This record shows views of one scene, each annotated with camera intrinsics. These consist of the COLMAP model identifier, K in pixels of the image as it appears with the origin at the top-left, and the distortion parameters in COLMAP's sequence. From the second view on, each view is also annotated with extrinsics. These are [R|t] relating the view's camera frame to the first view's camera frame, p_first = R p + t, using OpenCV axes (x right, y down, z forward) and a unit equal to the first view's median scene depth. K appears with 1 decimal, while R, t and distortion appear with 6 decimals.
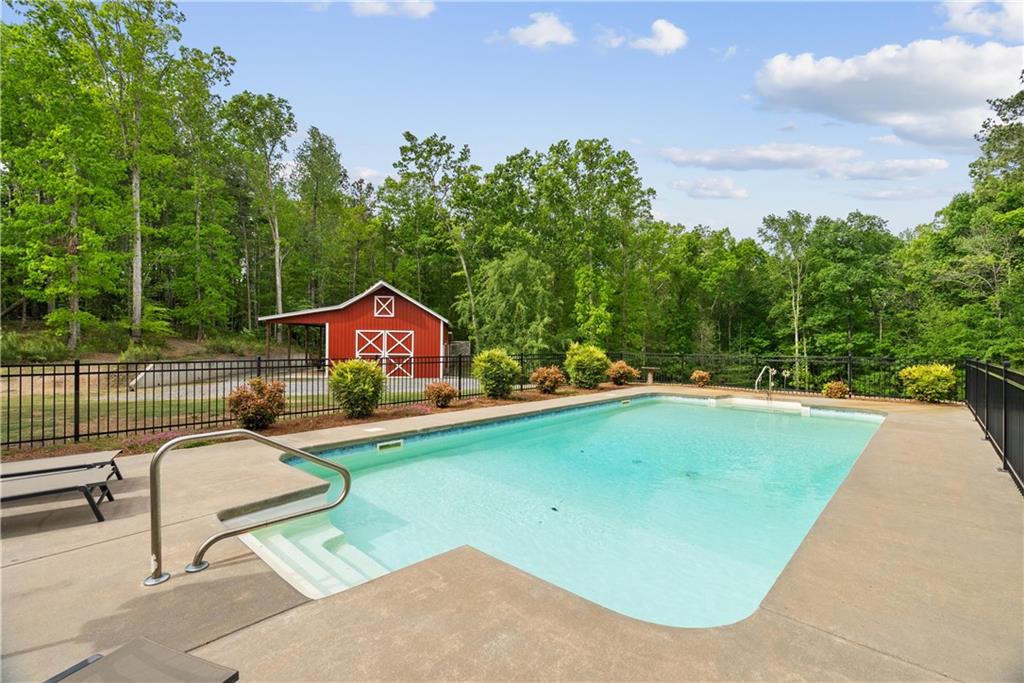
lens RADIAL K [[467.3, 0, 519.7], [0, 467.3, 343.8], [0, 0, 1]] dist [0.000979, 0.000642]
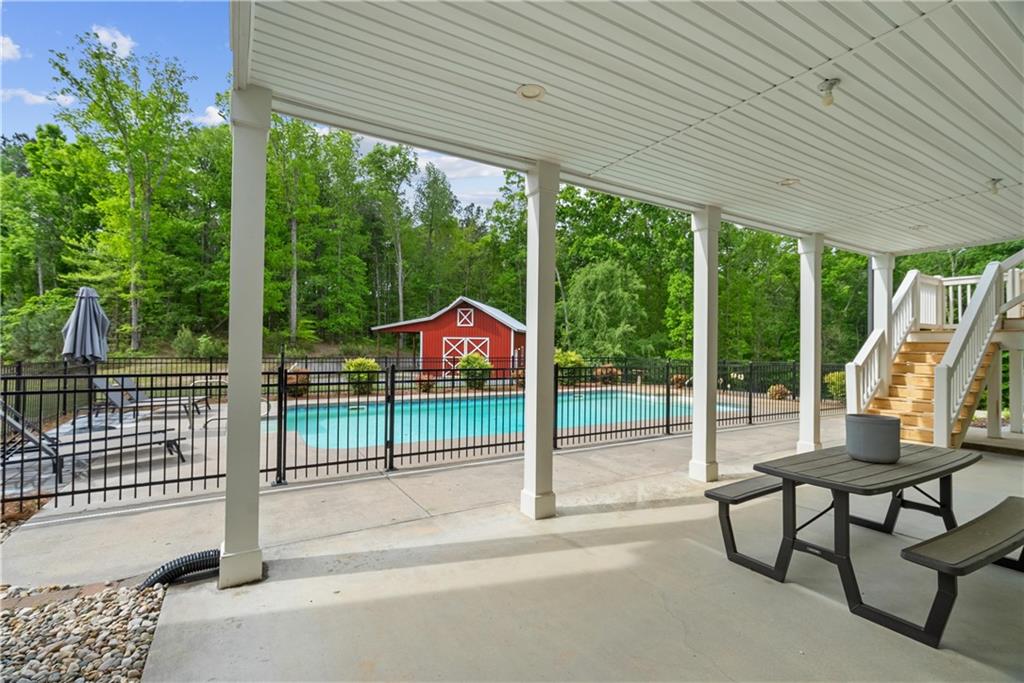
lens RADIAL K [[467.3, 0, 516.4], [0, 467.3, 340.8], [0, 0, 1]] dist [0.000979, 0.000642]
pose [[0.958903, 0.000550, -0.283735, 0.102339], [-0.005229, 0.999863, -0.015733, -0.001051], [0.283687, 0.016570, 0.958774, -0.064247]]
